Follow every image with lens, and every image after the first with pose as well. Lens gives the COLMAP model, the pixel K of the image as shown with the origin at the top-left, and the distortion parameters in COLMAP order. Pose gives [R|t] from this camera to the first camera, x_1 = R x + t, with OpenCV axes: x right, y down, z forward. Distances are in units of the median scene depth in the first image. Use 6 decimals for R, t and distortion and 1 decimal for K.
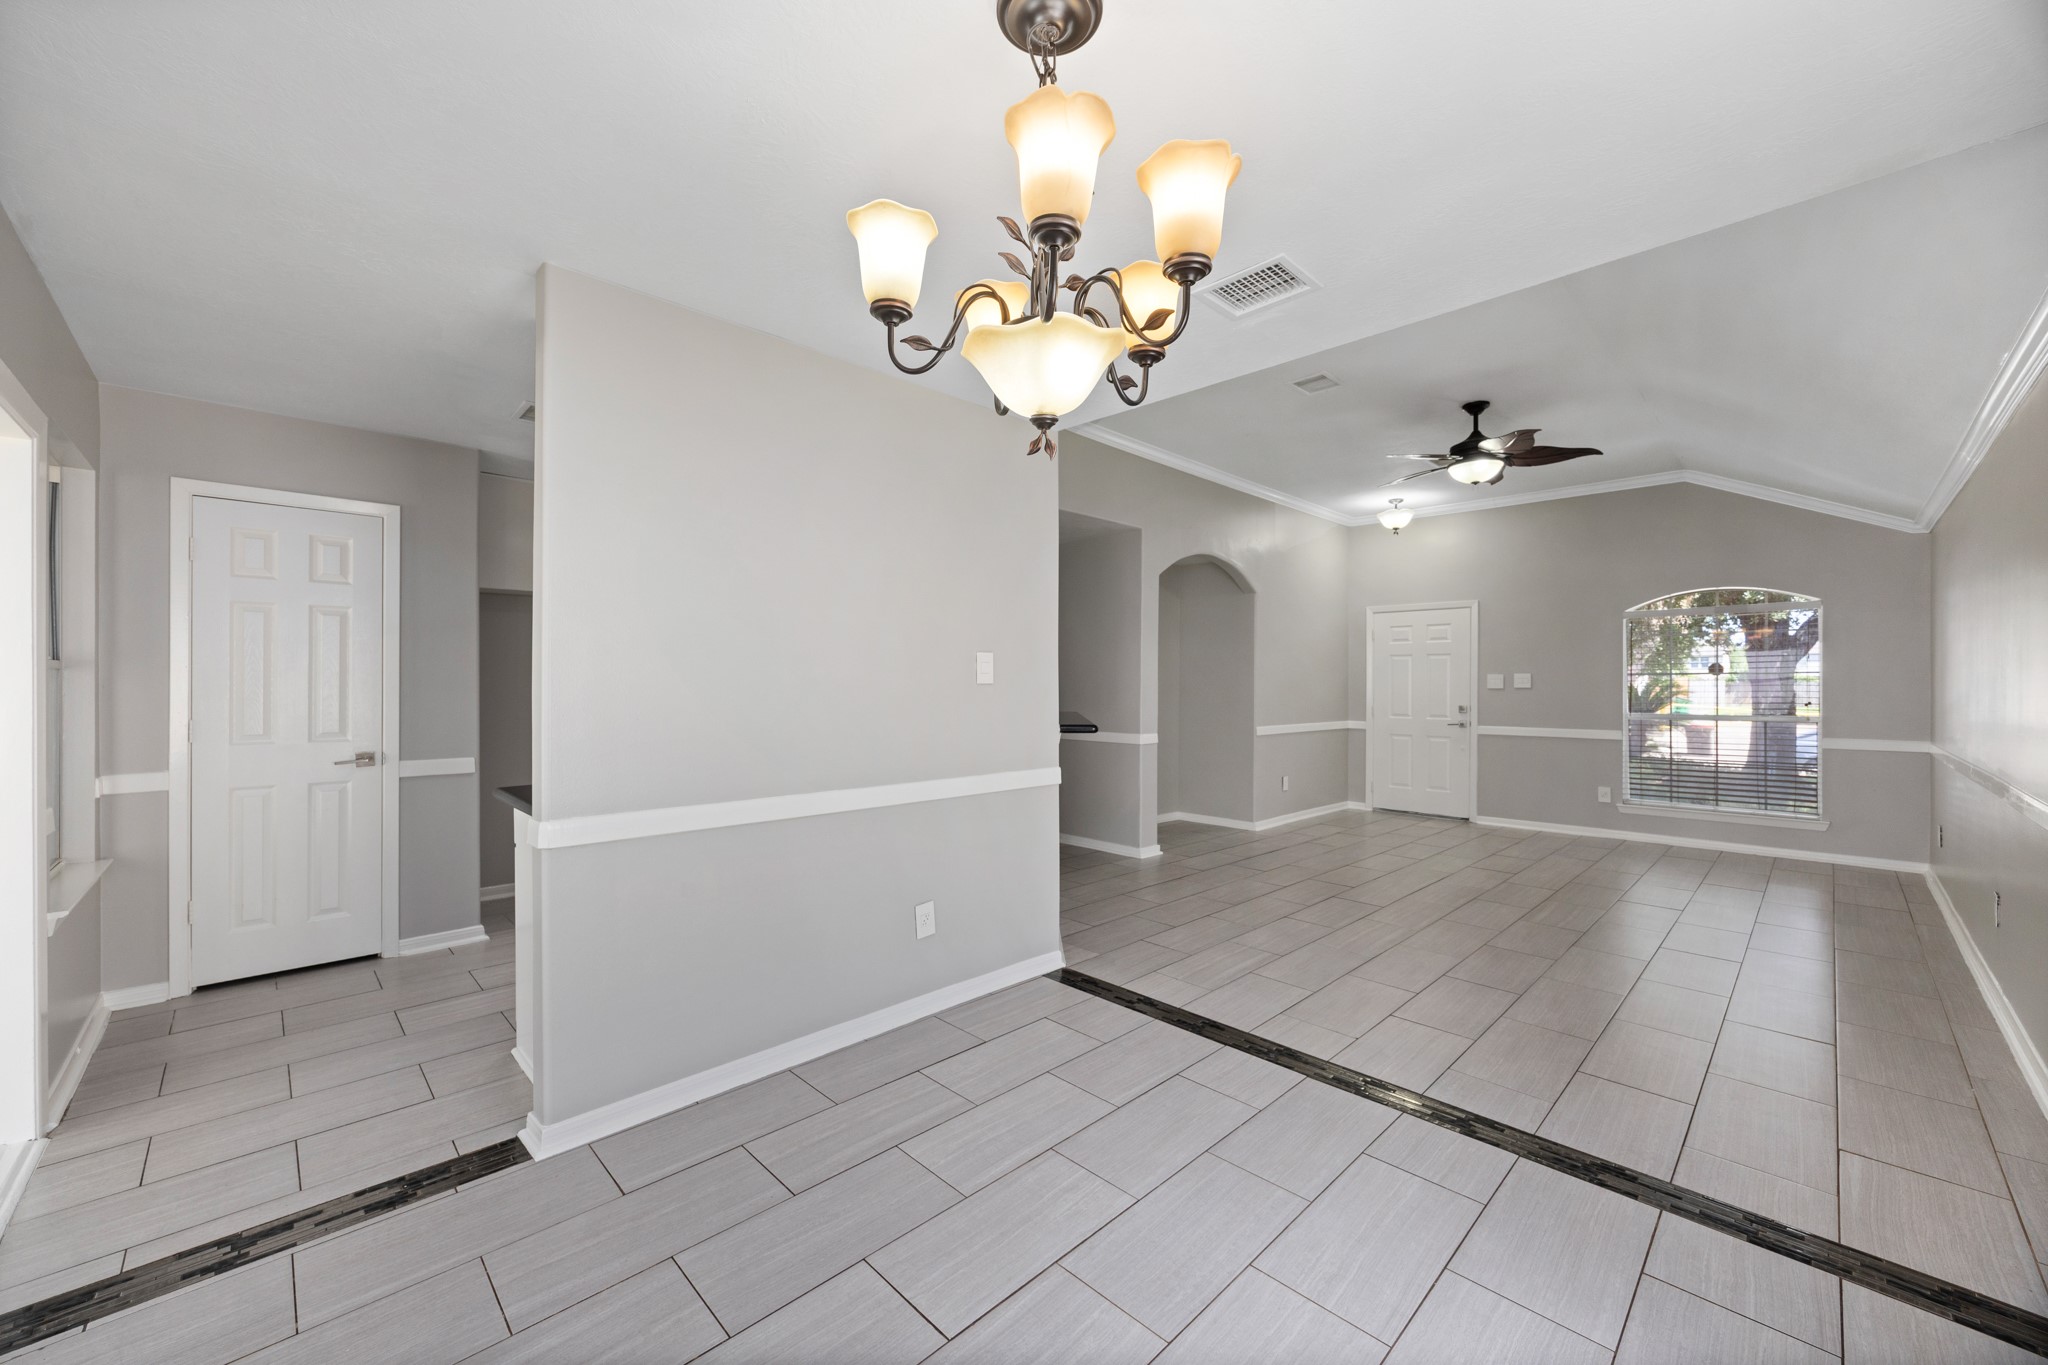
lens RADIAL K [[785.9, 0, 1021.1], [0, 785.9, 685.4], [0, 0, 1]] dist [0.001314, 0.000429]
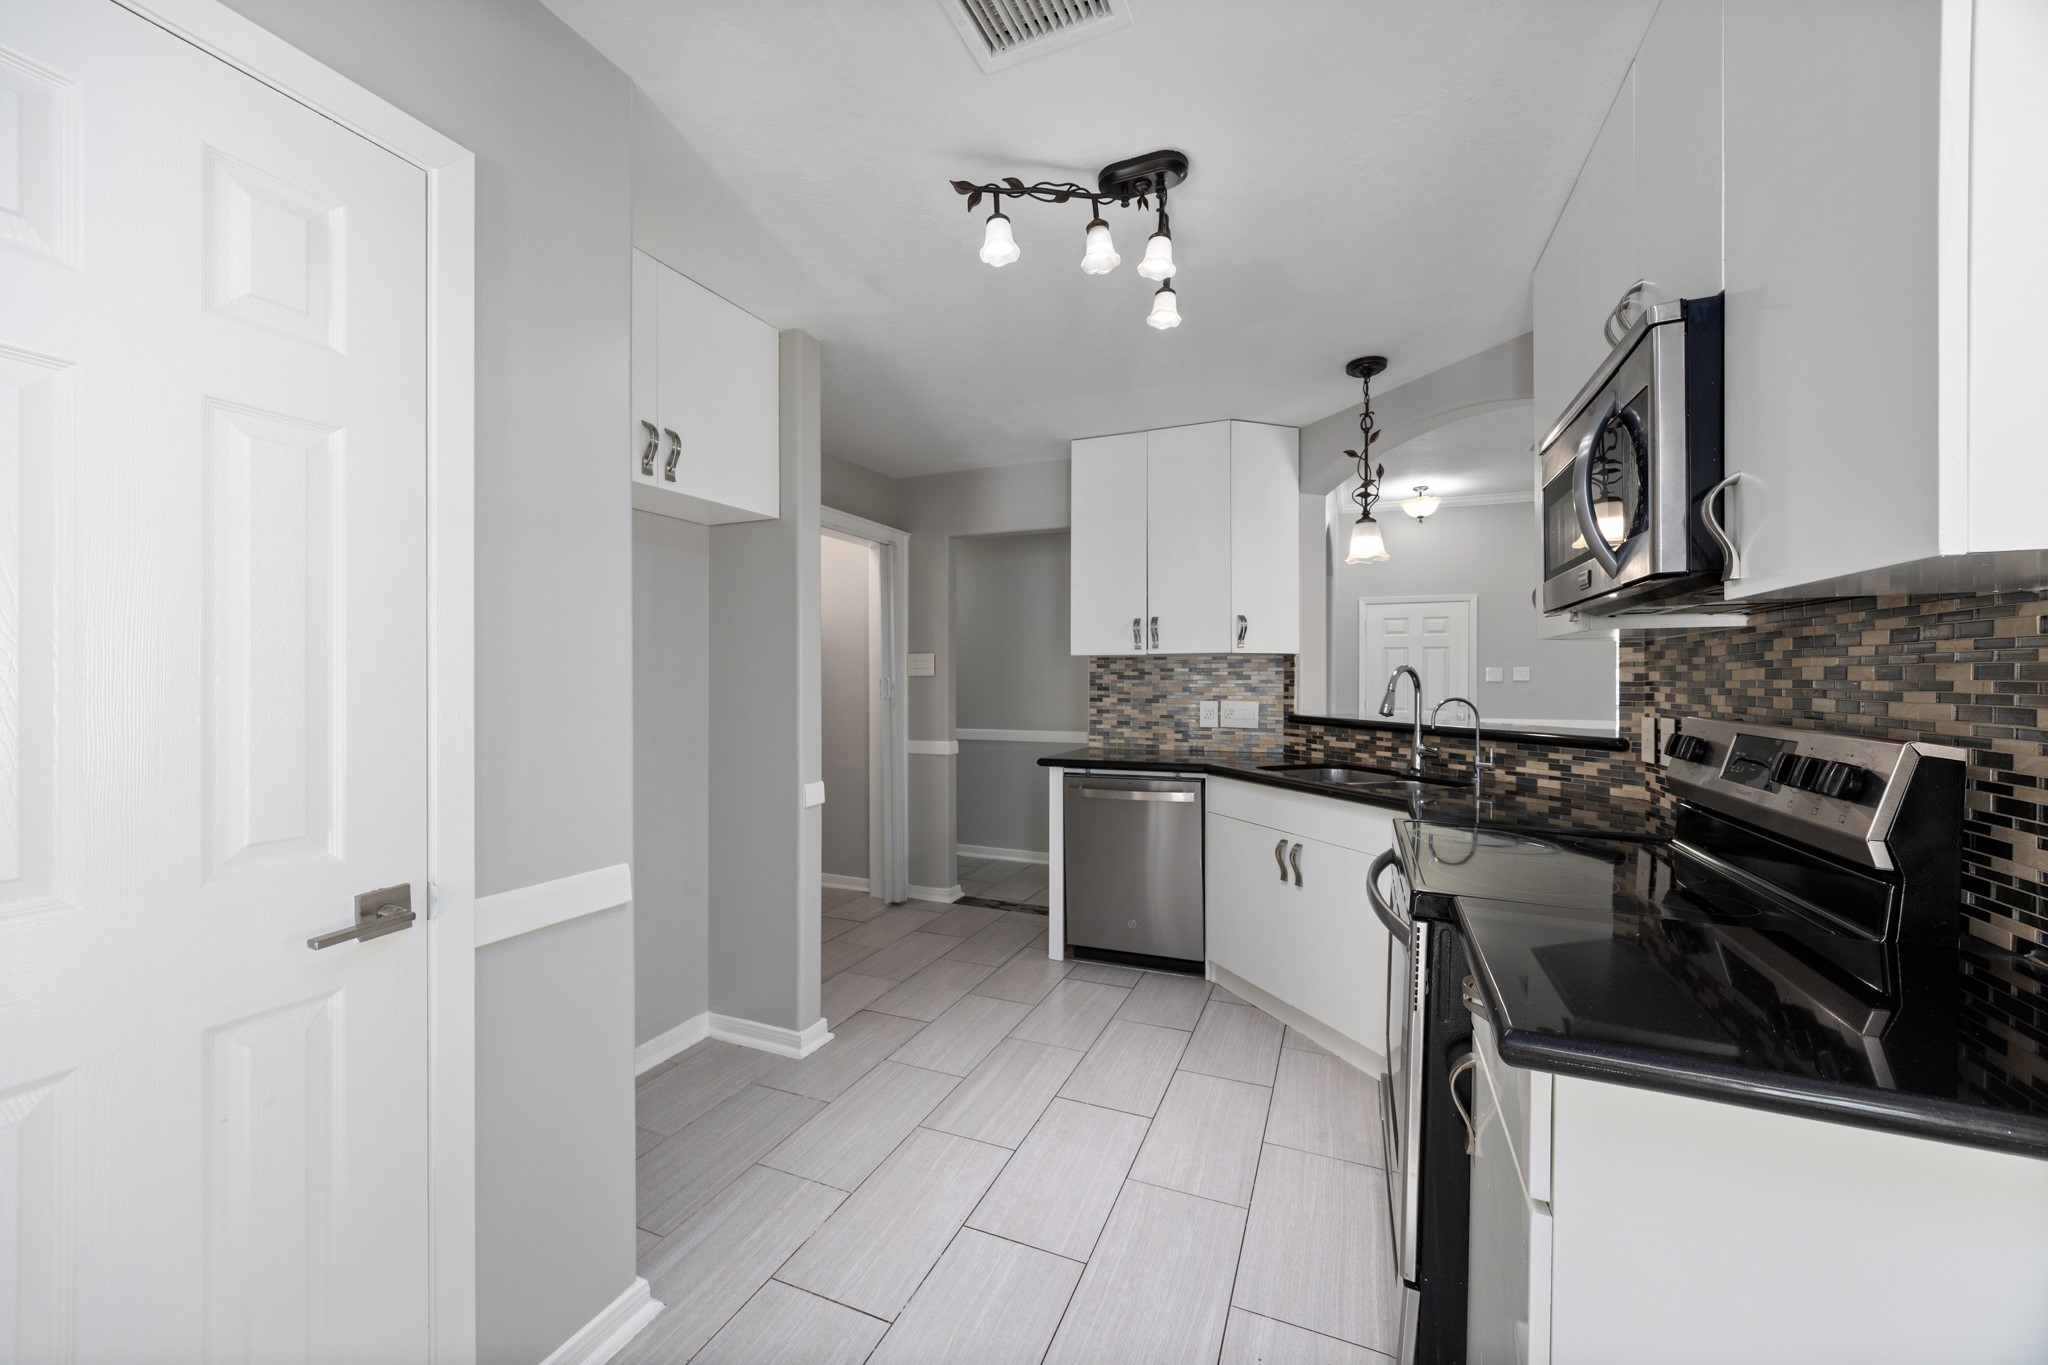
lens RADIAL K [[785.9, 0, 1023.3], [0, 785.9, 684.9], [0, 0, 1]] dist [0.001314, 0.000429]
pose [[0.922566, -0.002900, 0.385828, -0.381905], [-0.000676, 0.999958, 0.009132, -0.000923], [-0.385839, -0.008686, 0.922525, 0.322547]]
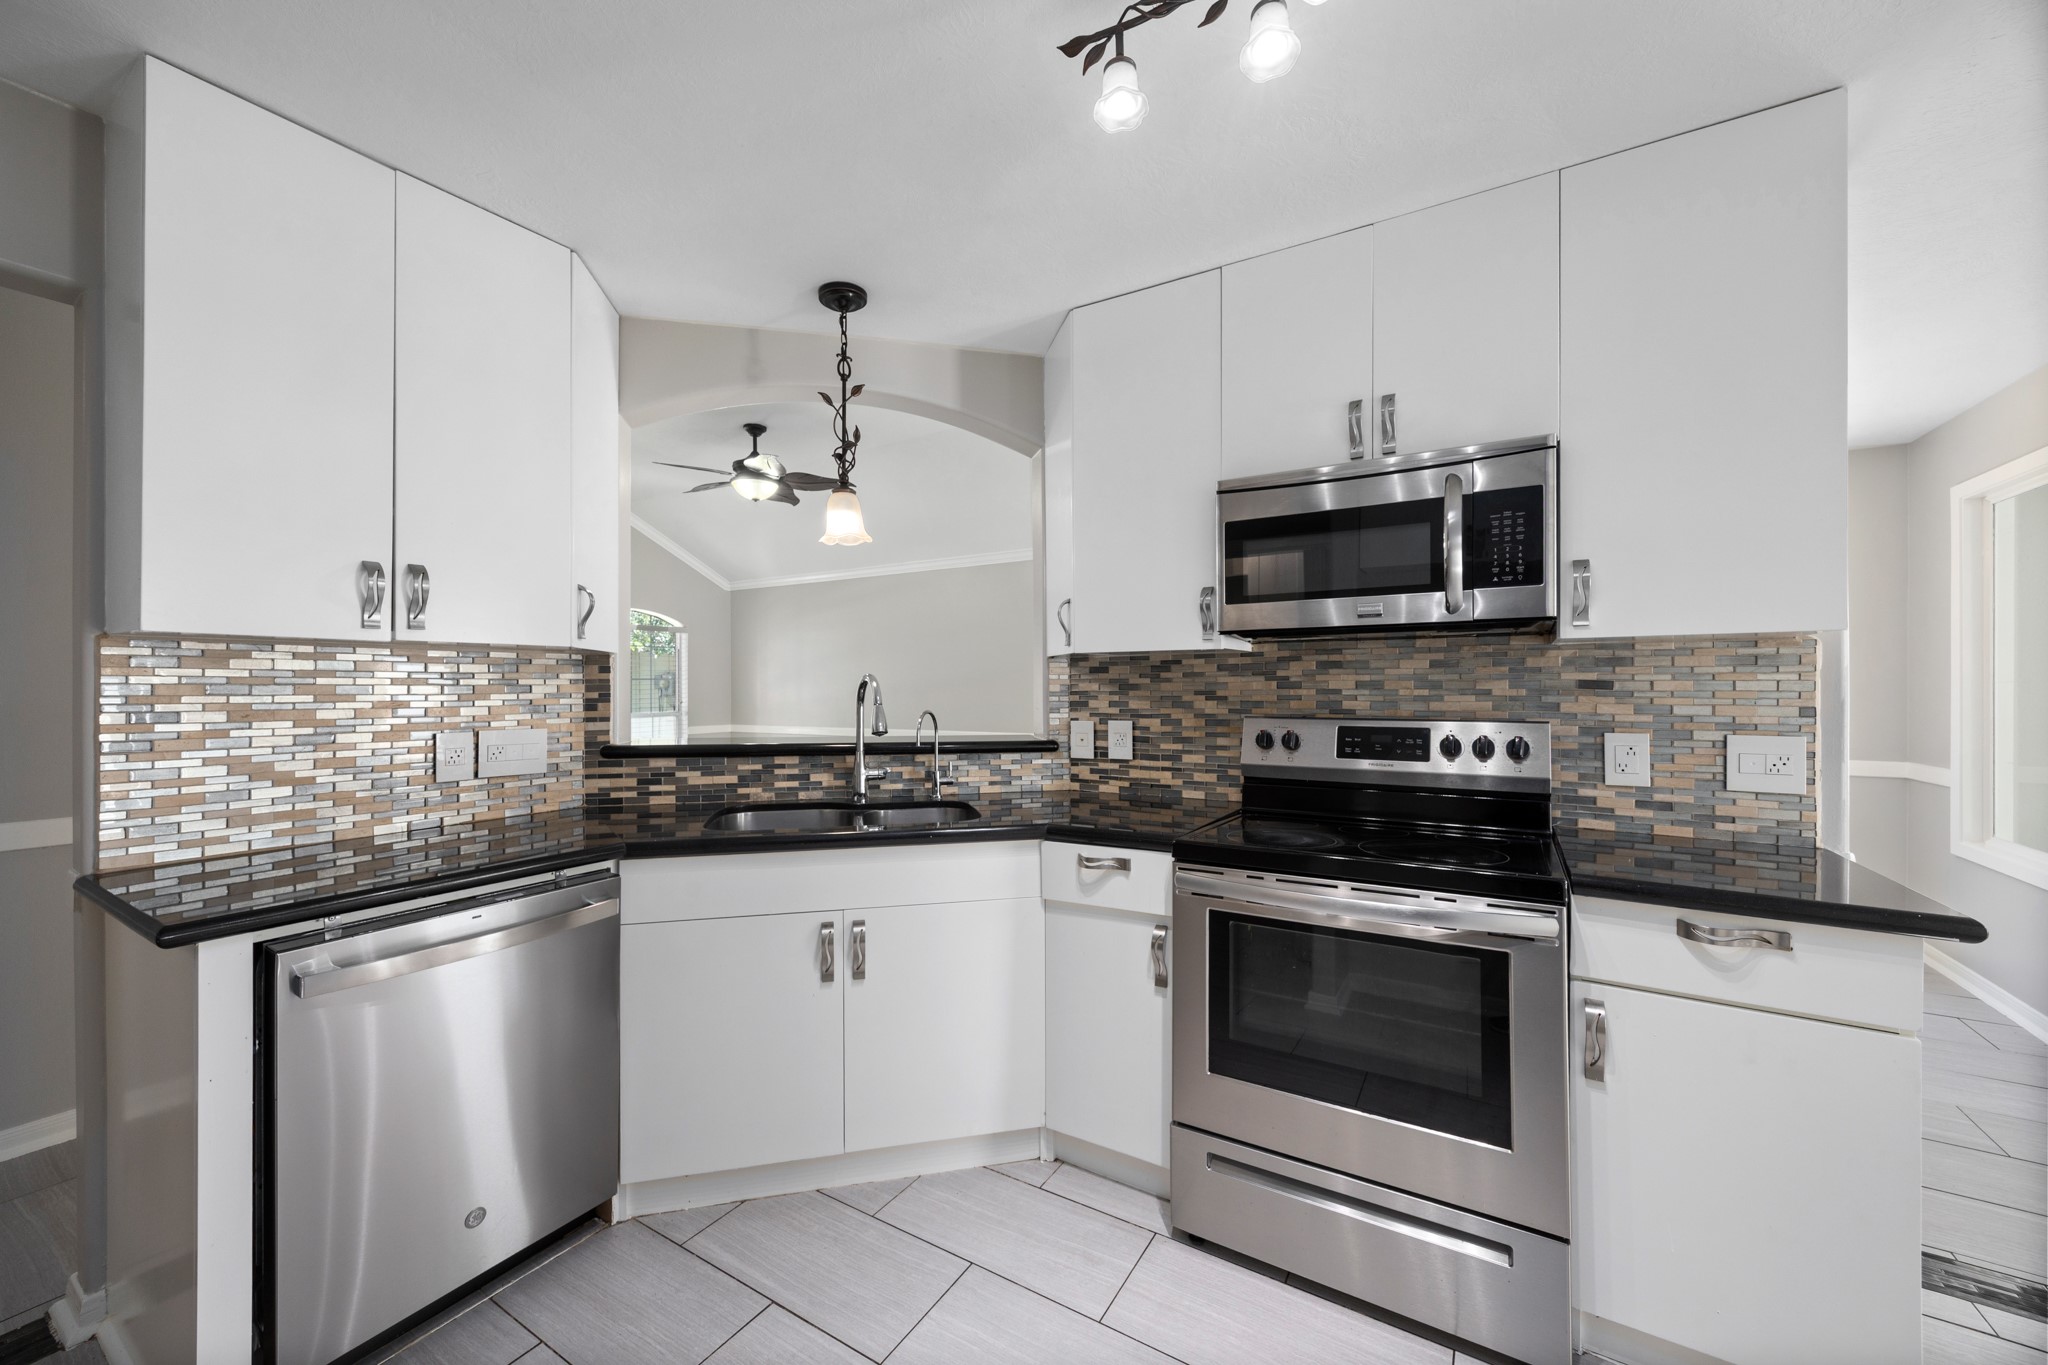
lens RADIAL K [[785.9, 0, 1031.1], [0, 785.9, 682.6], [0, 0, 1]] dist [0.001314, 0.000429]
pose [[-0.247326, 0.005140, 0.968919, -0.393387], [0.002394, 0.999986, -0.004694, -0.001869], [-0.968929, 0.001159, -0.247334, 0.653672]]
